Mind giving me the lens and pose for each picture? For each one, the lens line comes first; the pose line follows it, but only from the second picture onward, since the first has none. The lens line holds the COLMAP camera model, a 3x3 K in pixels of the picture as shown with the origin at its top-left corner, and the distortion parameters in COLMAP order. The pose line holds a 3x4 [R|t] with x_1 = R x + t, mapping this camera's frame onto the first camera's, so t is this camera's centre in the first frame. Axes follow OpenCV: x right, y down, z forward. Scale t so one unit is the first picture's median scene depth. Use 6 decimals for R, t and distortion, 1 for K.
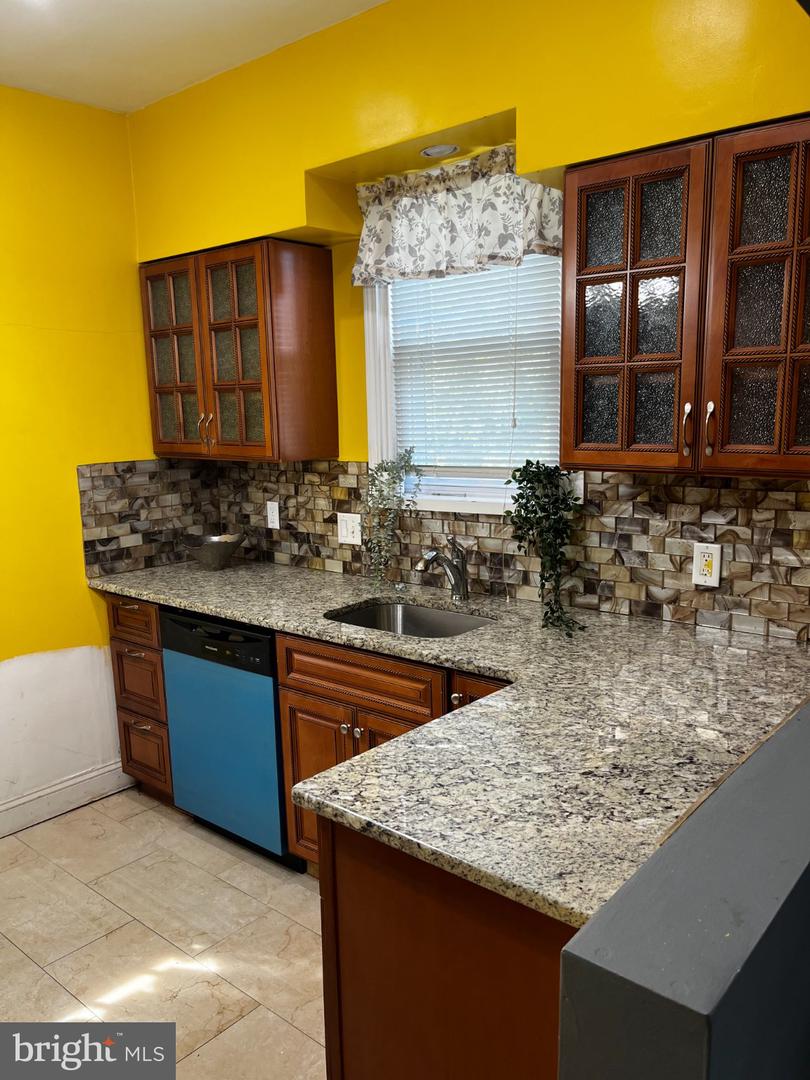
lens RADIAL K [[807.3, 0, 408.0], [0, 807.3, 546.2], [0, 0, 1]] dist [0.004949, -0.006973]
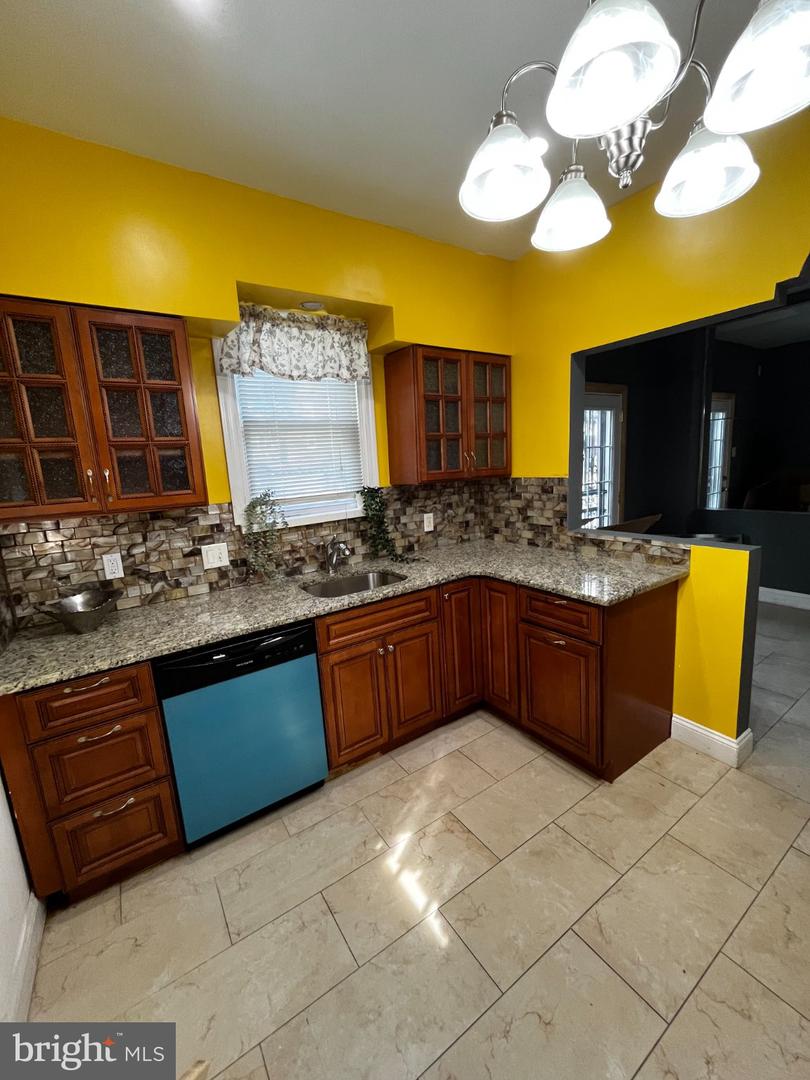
lens RADIAL K [[439.6, 0, 409.3], [0, 439.6, 534.6], [0, 0, 1]] dist [0.000348, 0.000035]
pose [[0.280543, -0.156379, 0.947017, -0.732454], [0.204365, 0.973748, 0.100253, -0.069604], [-0.937833, 0.165412, 0.305136, 0.536300]]
